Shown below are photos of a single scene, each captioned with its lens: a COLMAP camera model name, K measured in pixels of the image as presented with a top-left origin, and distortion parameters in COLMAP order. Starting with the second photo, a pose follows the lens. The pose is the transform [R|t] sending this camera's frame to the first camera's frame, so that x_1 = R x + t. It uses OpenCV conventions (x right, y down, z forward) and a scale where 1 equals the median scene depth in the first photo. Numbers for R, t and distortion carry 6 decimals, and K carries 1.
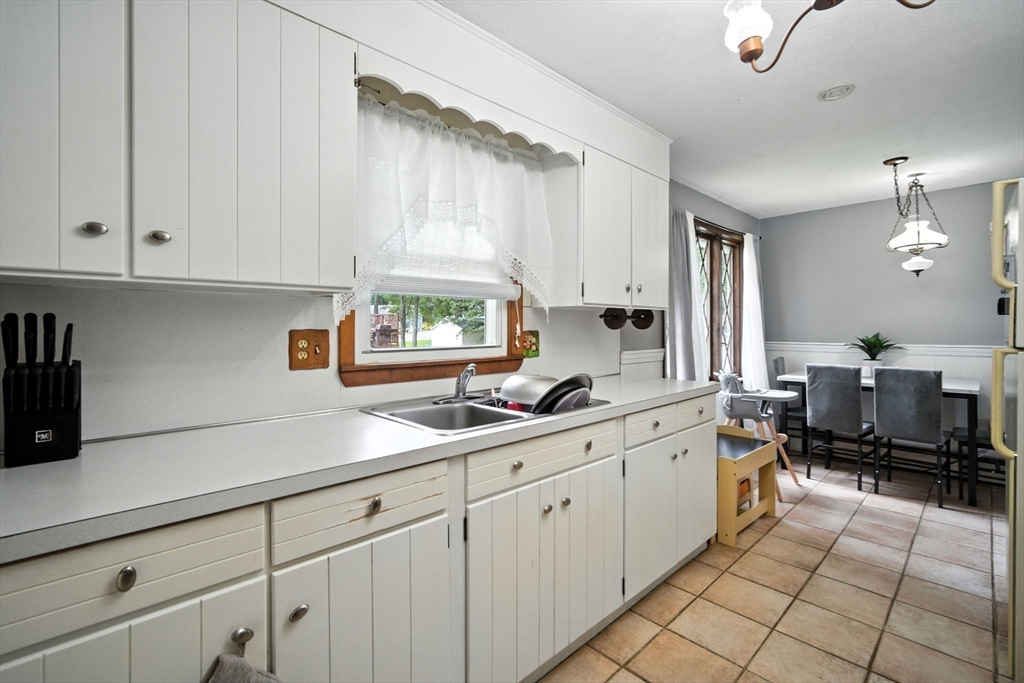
lens RADIAL K [[455.7, 0, 509.1], [0, 455.7, 327.6], [0, 0, 1]] dist [-0.010779, 0.005449]
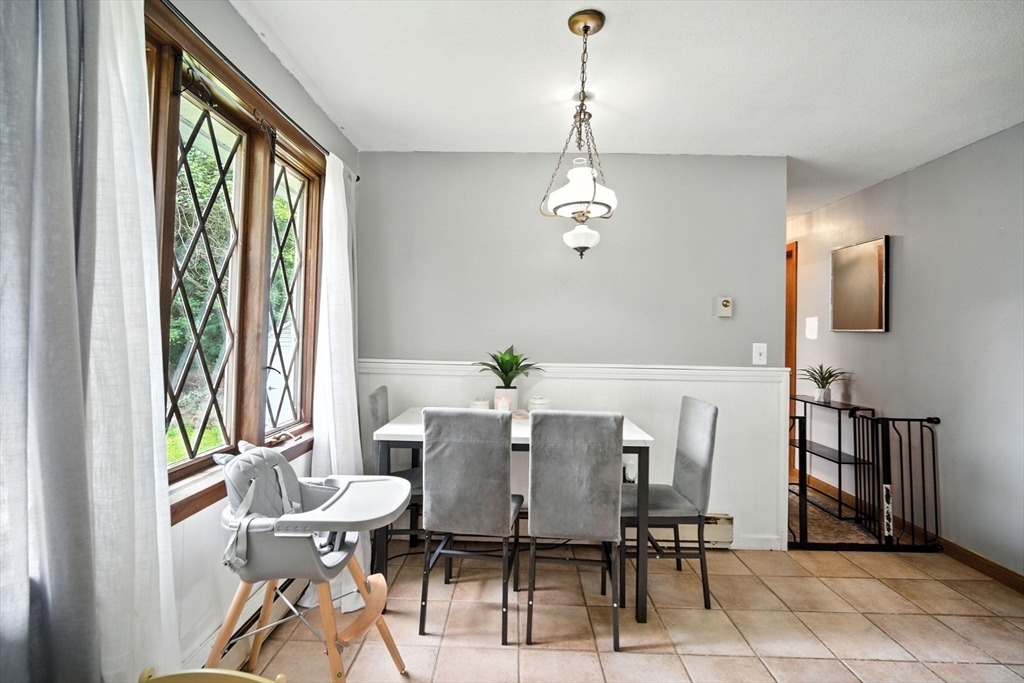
lens RADIAL K [[455.7, 0, 509.1], [0, 455.7, 327.6], [0, 0, 1]] dist [-0.010779, 0.005449]
pose [[0.698855, 0.032641, 0.714518, 0.420476], [-0.023892, 0.999466, -0.022290, -0.001047], [-0.714864, -0.001494, 0.699262, 0.685227]]
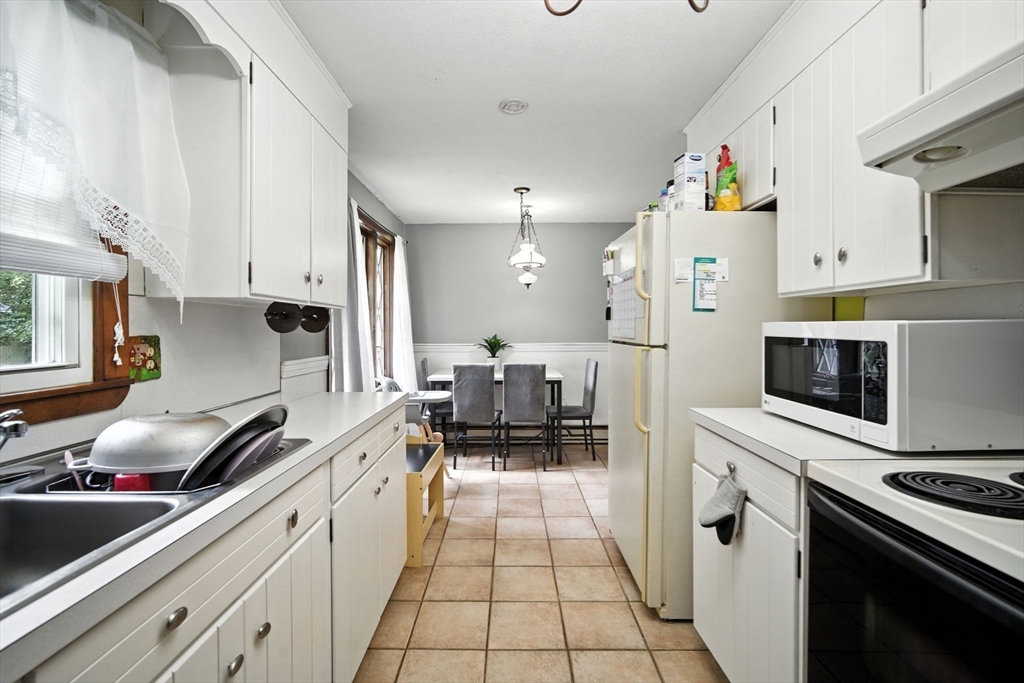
lens RADIAL K [[453.1, 0, 506.9], [0, 453.1, 334.0], [0, 0, 1]] dist [-0.007006, 0.001164]
pose [[0.693216, -0.007725, 0.720689, -0.036614], [0.001293, 0.999954, 0.009474, -0.000452], [-0.720729, -0.005635, 0.693194, 0.194758]]
